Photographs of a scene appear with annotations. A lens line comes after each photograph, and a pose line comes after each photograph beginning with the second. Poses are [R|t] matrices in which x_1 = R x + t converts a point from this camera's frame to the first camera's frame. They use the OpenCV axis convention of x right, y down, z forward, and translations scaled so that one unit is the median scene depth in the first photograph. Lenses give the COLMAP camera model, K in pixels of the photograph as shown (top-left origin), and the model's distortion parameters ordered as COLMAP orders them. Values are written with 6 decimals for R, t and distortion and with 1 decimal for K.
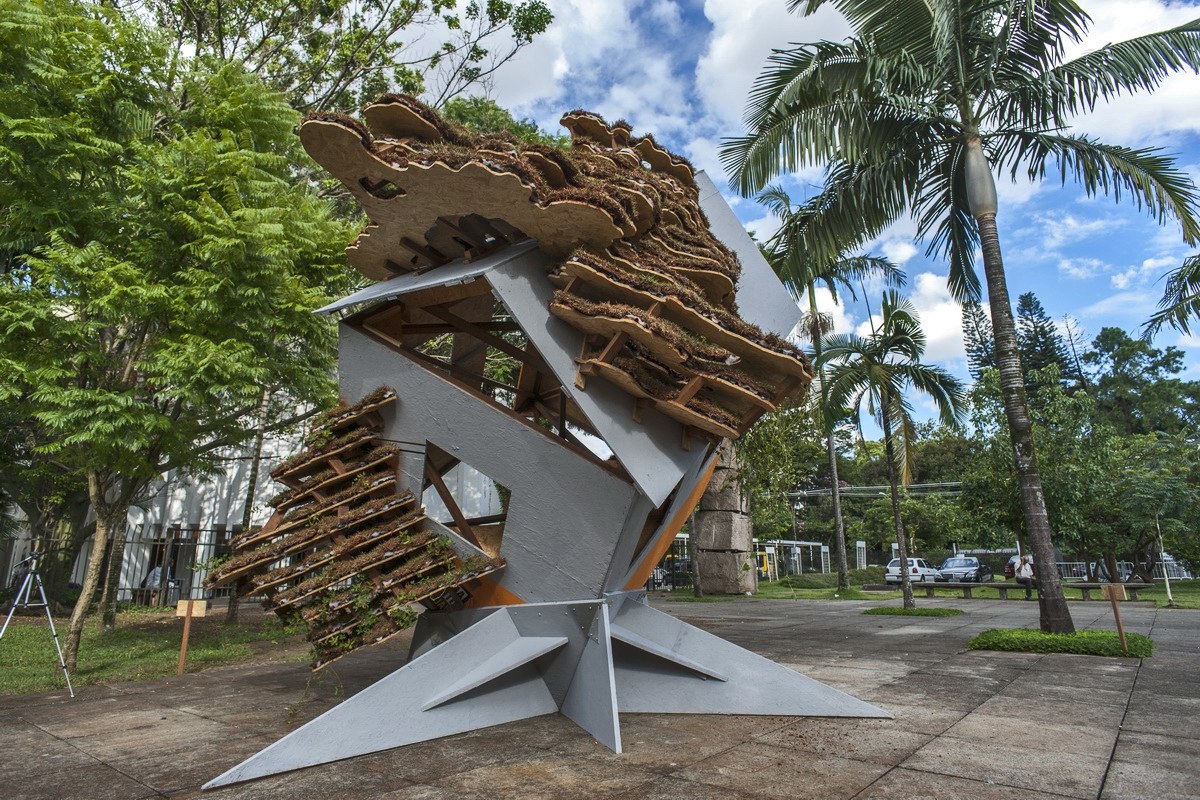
lens RADIAL K [[666.0, 0, 595.4], [0, 666.0, 400.1], [0, 0, 1]] dist [-0.001332, 0.000463]
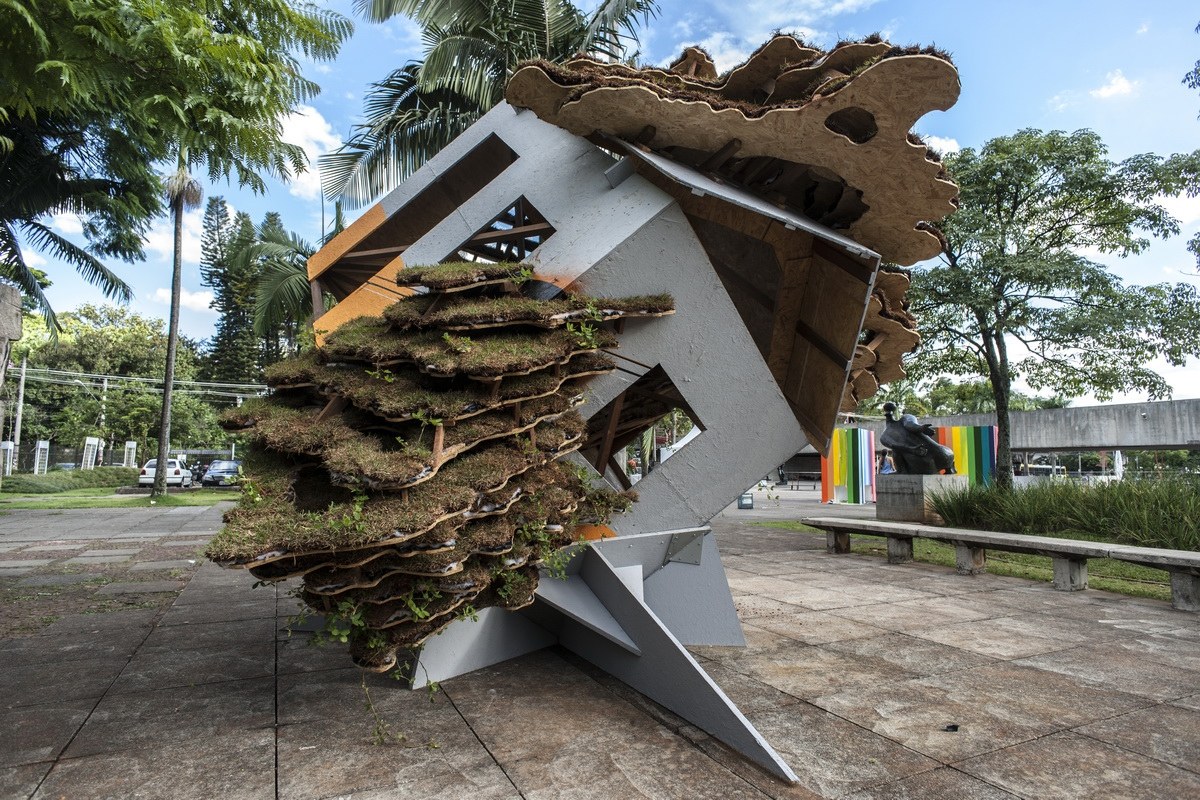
lens RADIAL K [[666.0, 0, 601.5], [0, 666.0, 400.8], [0, 0, 1]] dist [-0.001332, 0.000463]
pose [[0.403571, 0.098468, 0.909634, -1.272166], [-0.234591, 0.972094, -0.001150, 0.144368], [-0.884363, -0.212927, 0.415409, 0.818888]]
